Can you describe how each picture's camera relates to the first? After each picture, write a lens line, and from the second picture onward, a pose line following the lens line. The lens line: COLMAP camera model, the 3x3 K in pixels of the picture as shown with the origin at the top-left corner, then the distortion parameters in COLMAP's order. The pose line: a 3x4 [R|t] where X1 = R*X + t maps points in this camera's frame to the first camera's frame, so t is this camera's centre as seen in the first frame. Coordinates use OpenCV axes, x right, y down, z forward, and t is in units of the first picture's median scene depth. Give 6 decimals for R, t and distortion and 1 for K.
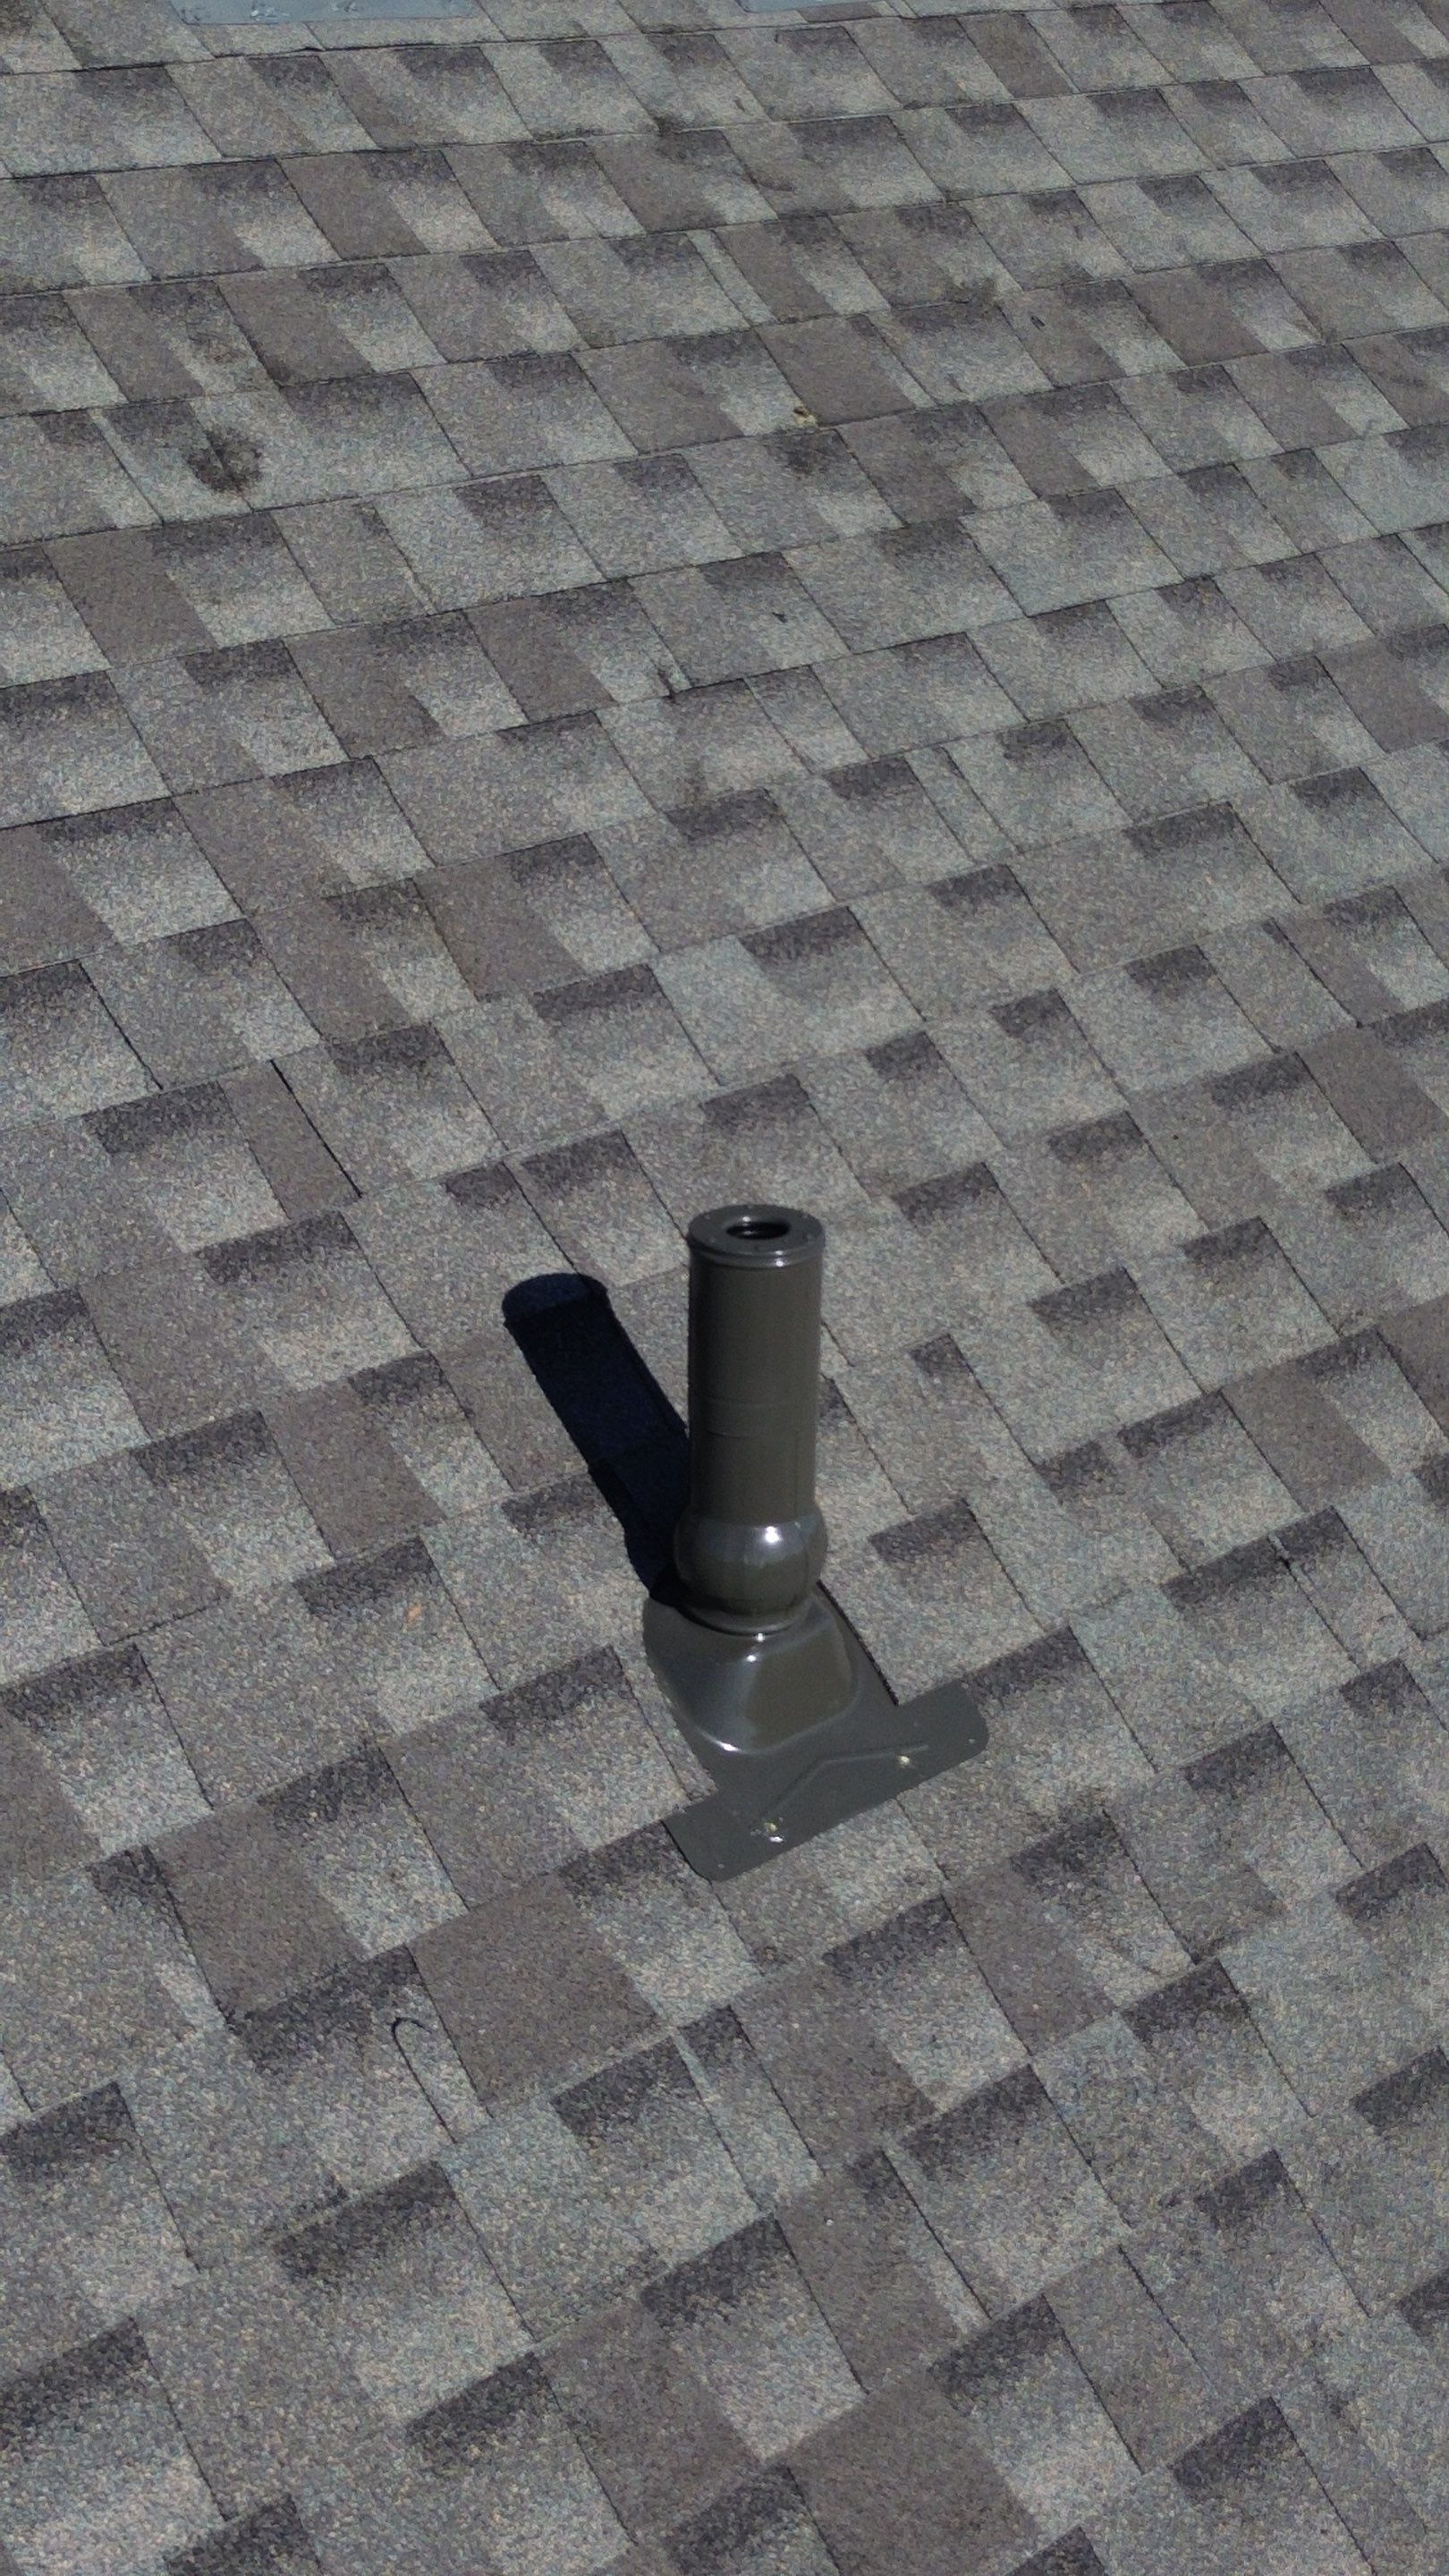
lens RADIAL K [[3621.7, 0, 668.0], [0, 3621.7, 1284.6], [0, 0, 1]] dist [0.054913, 0.000000]
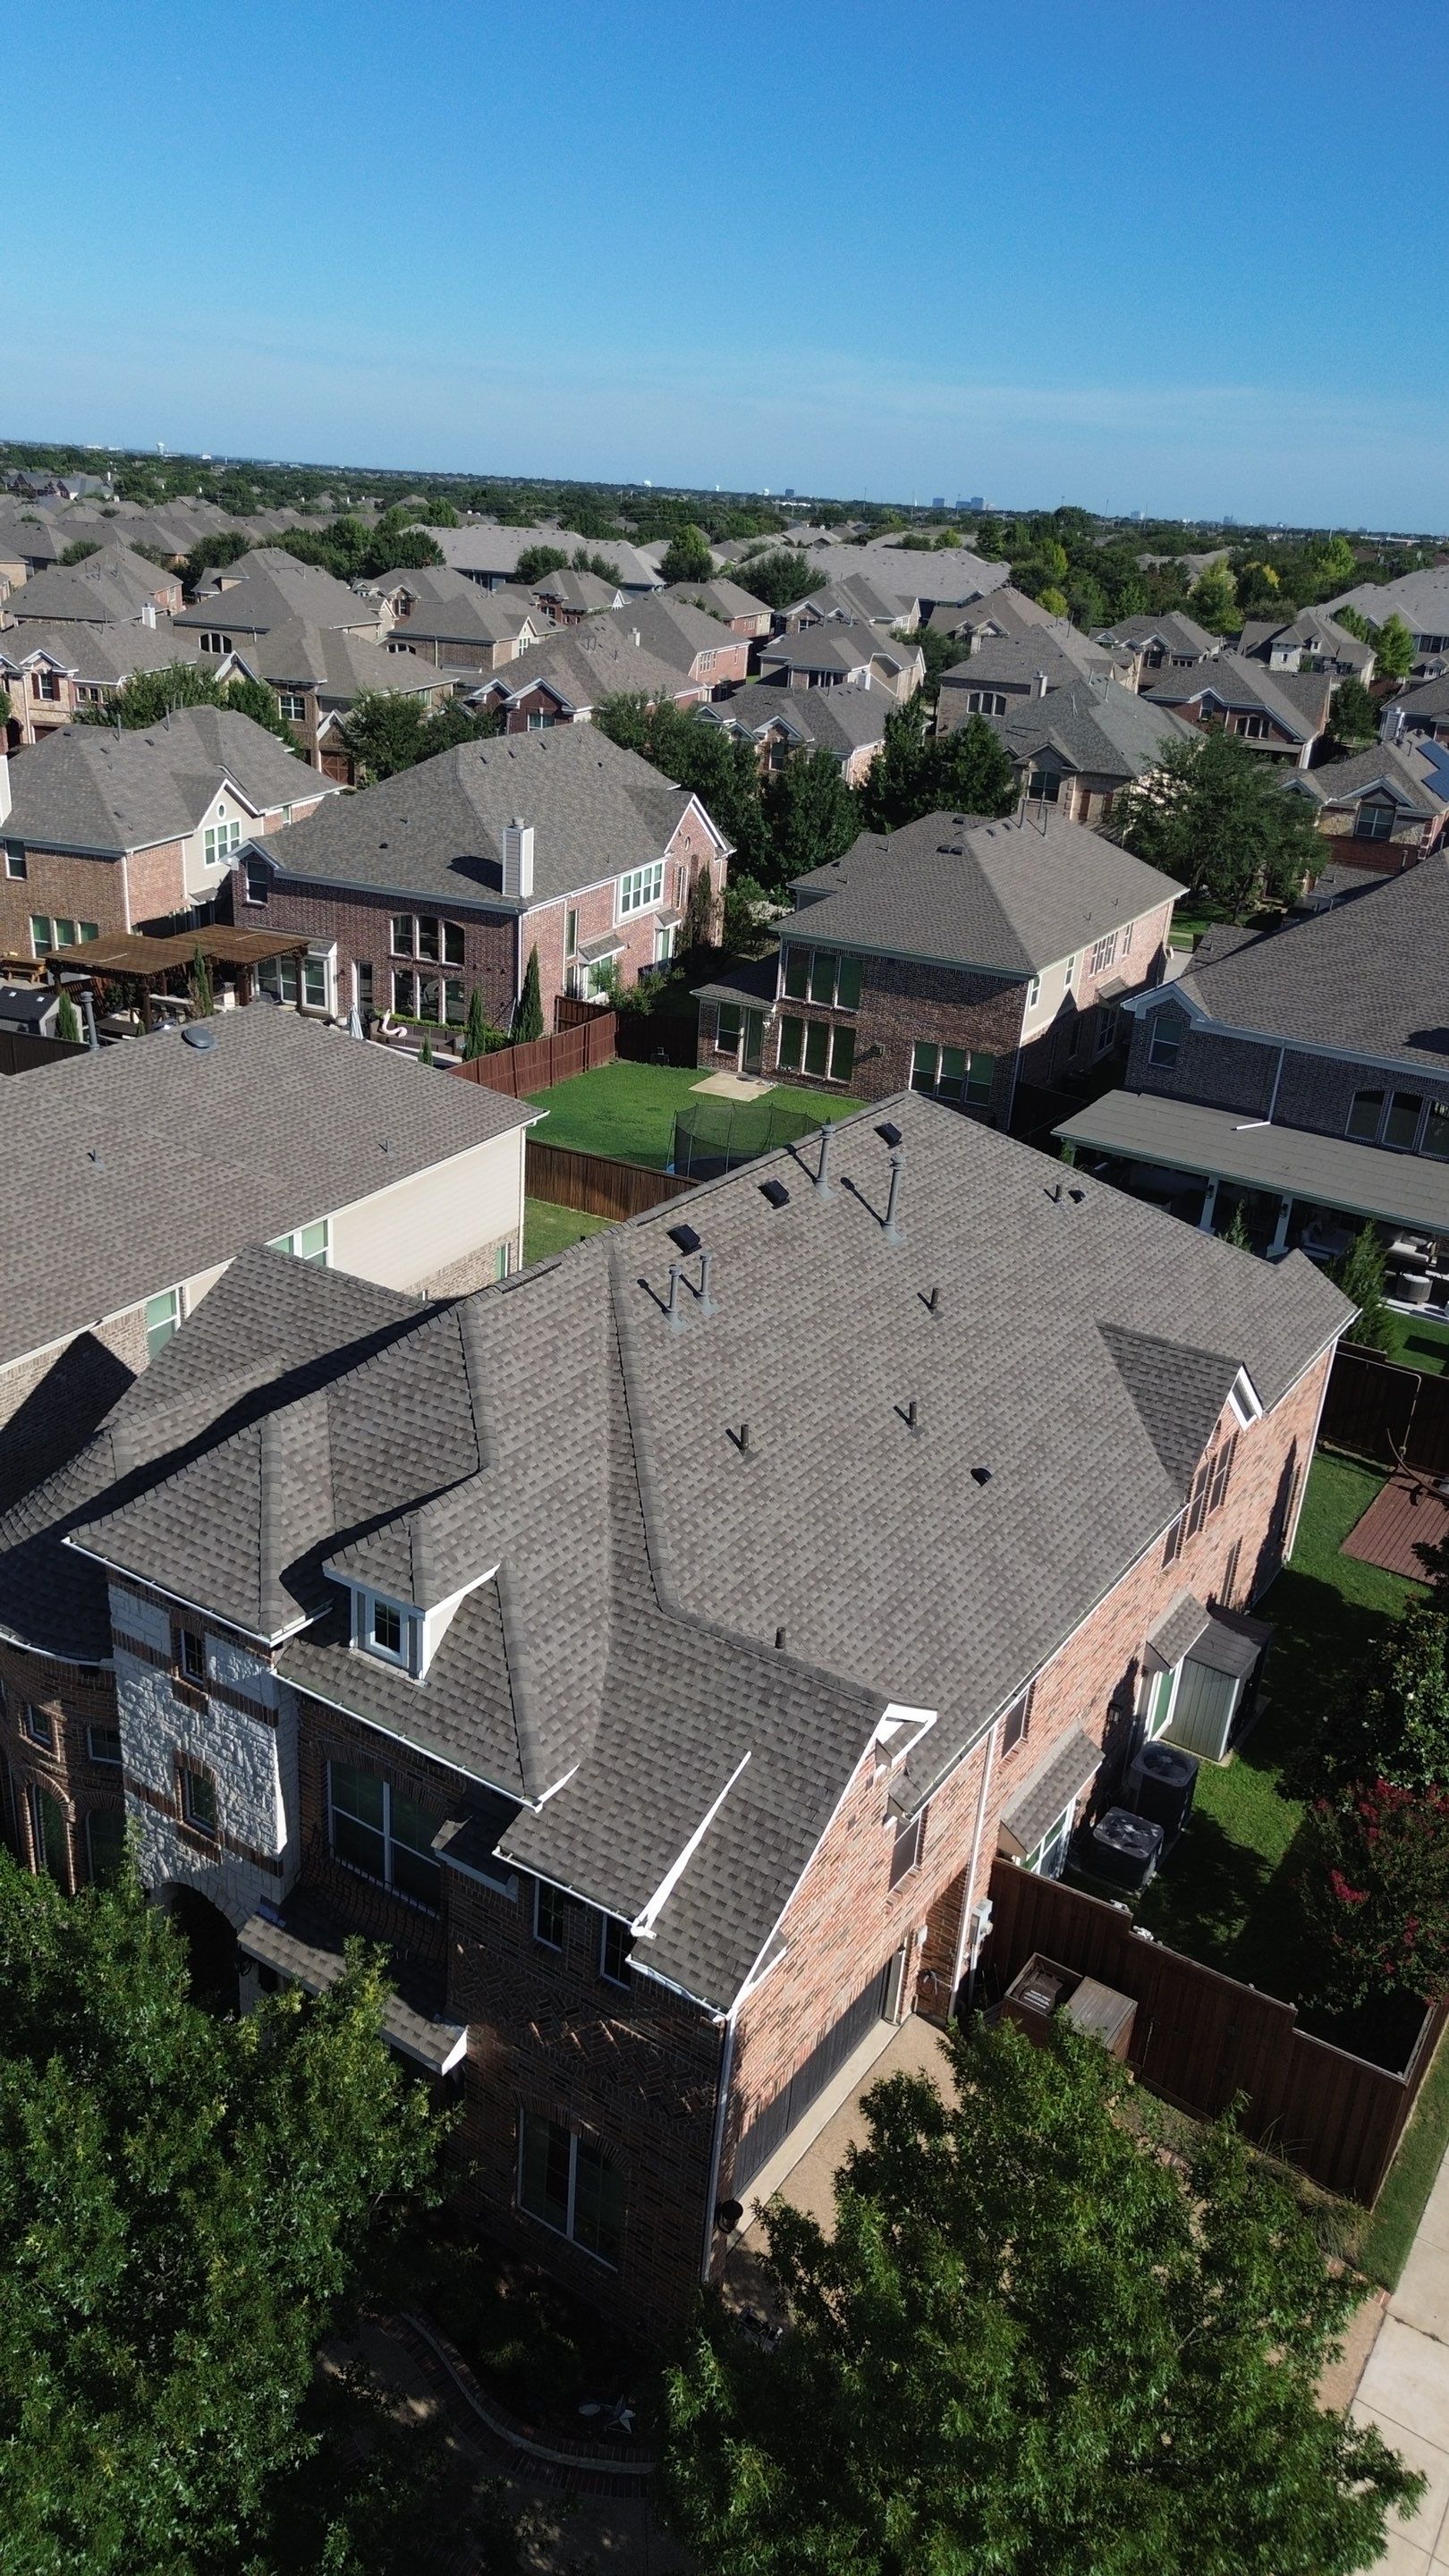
lens RADIAL K [[1834.1, 0, 705.3], [0, 1834.1, 1277.4], [0, 0, 1]] dist [0.064420, -0.057131]
pose [[0.963475, -0.096746, 0.249713, -1.827346], [0.107781, 0.993695, -0.030868, -0.377308], [-0.245152, 0.056655, 0.967828, -5.964650]]
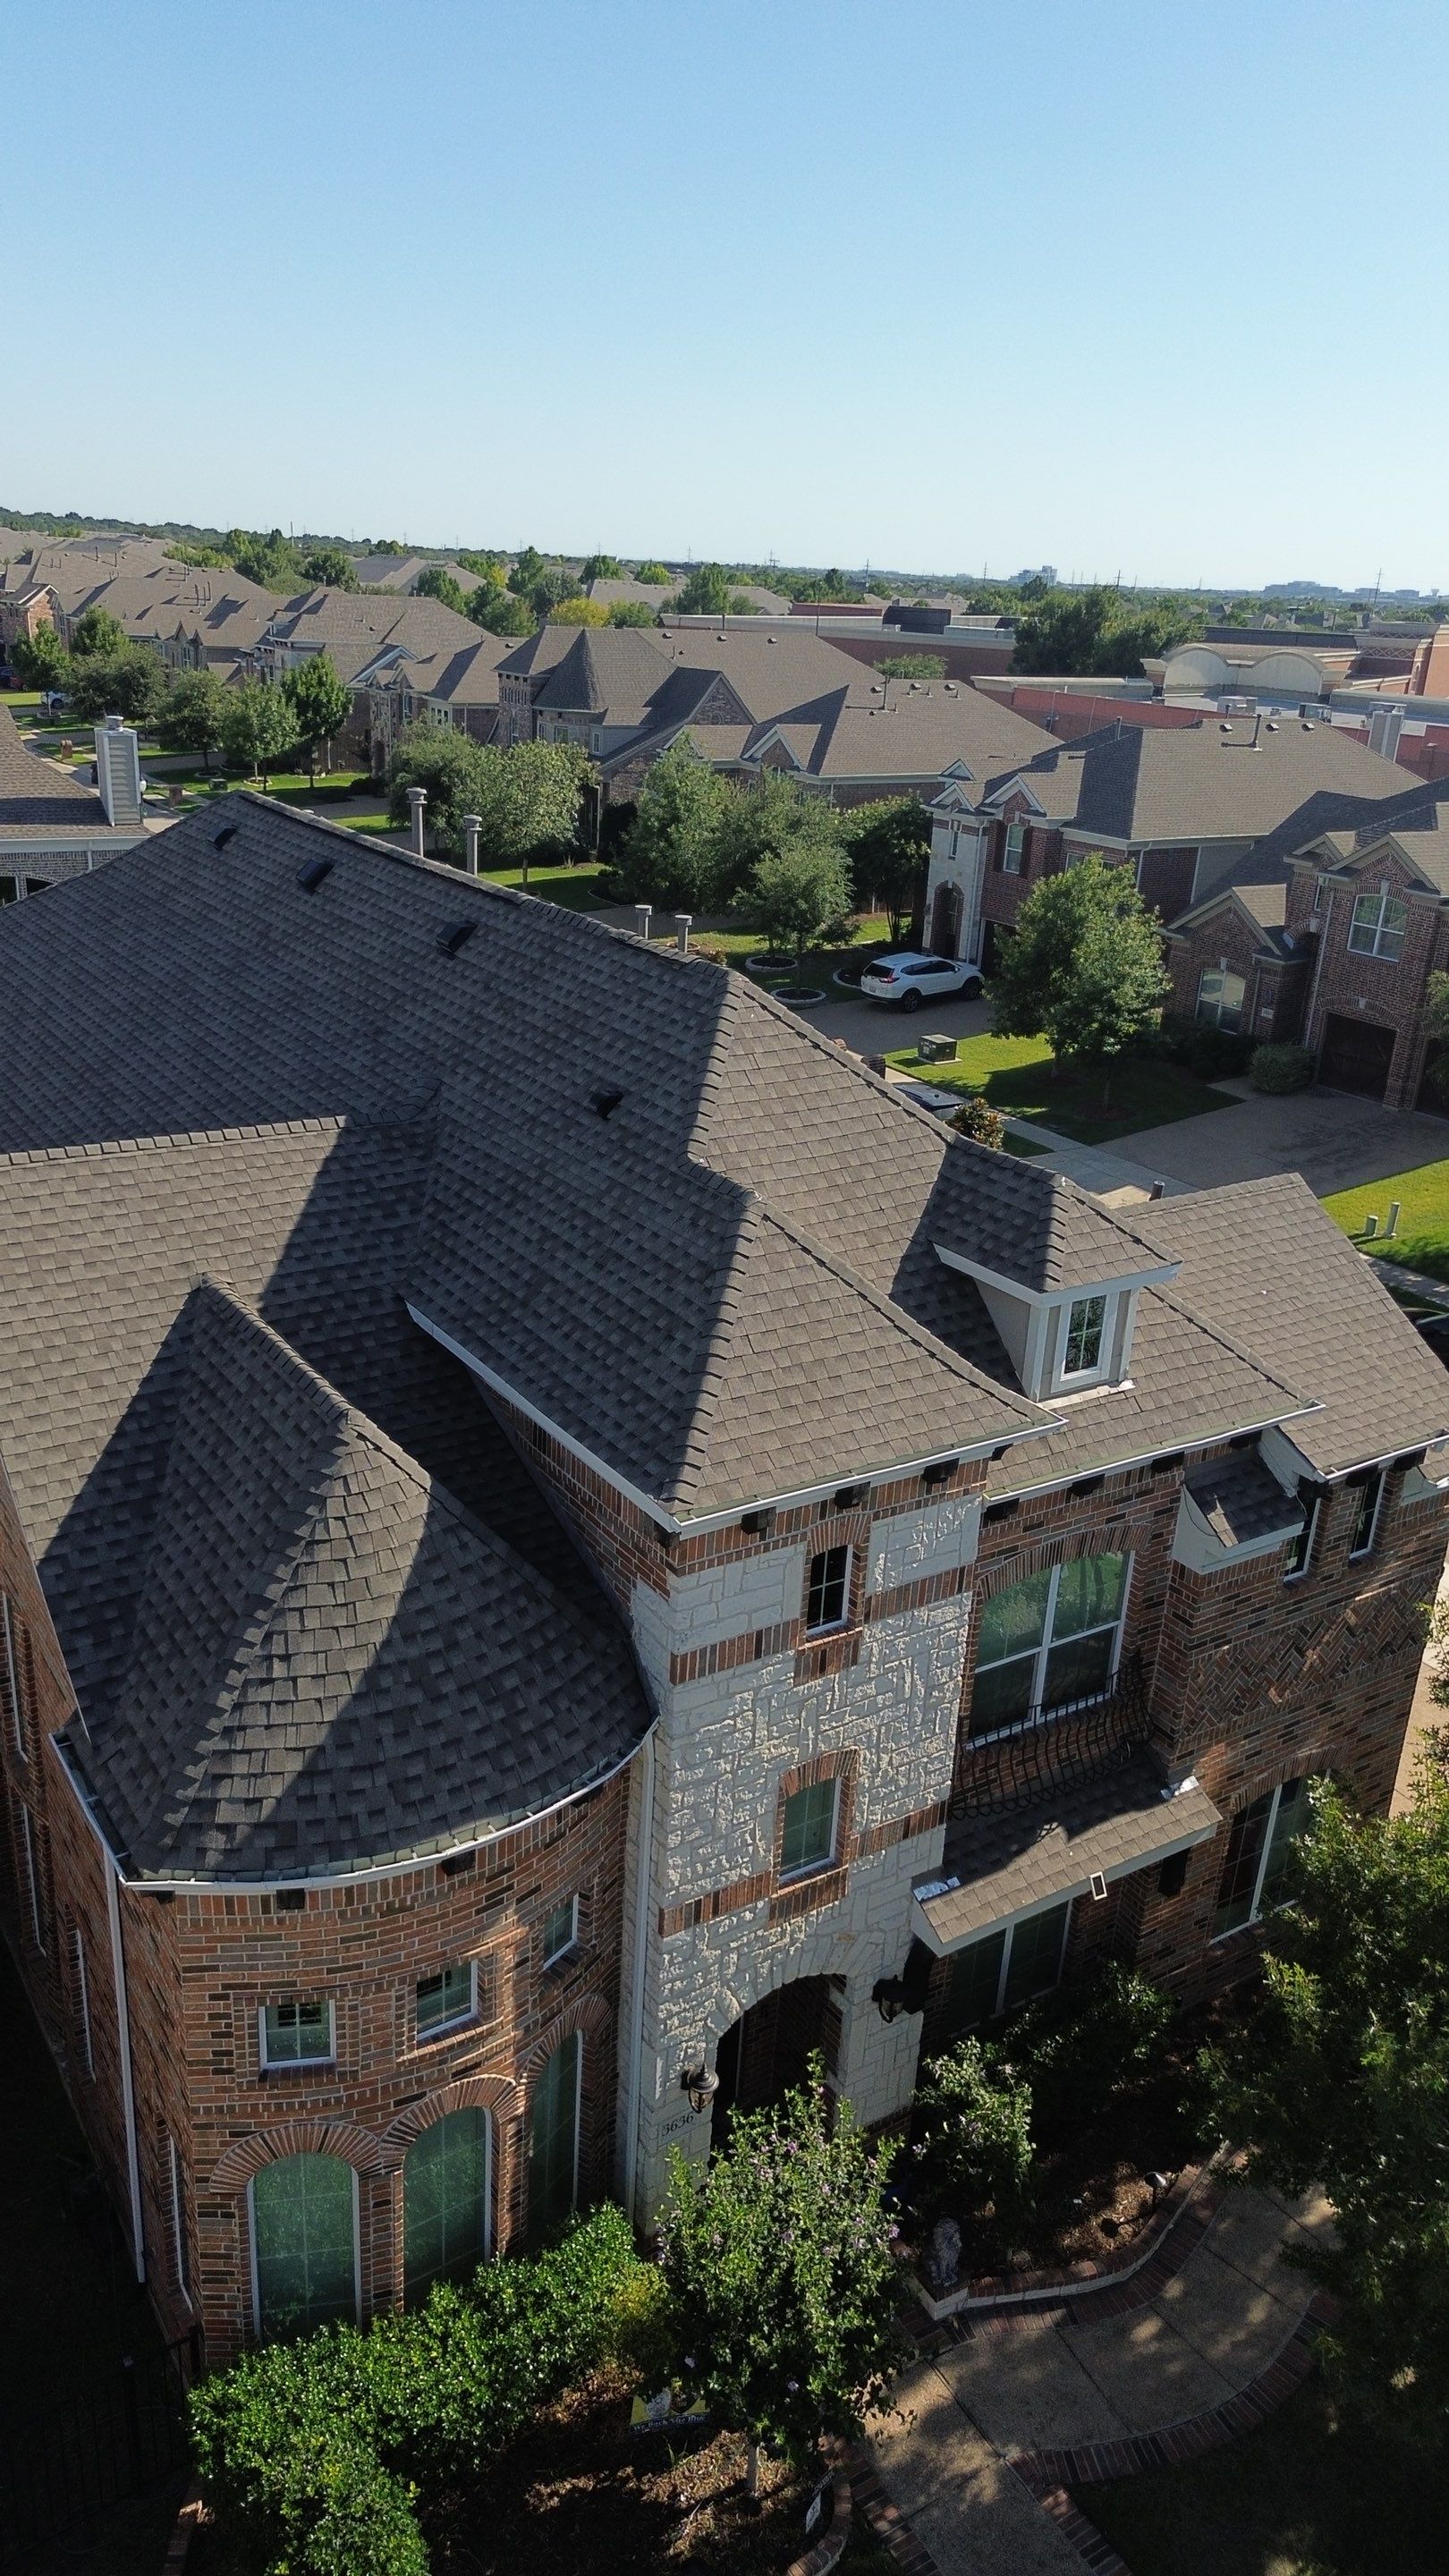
lens RADIAL K [[1834.1, 0, 721.6], [0, 1834.1, 1293.4], [0, 0, 1]] dist [0.064420, -0.057131]
pose [[0.137828, -0.402739, 0.904878, -5.538101], [0.400890, 0.858101, 0.320857, -1.403649], [-0.905699, 0.318534, 0.279725, -0.179154]]
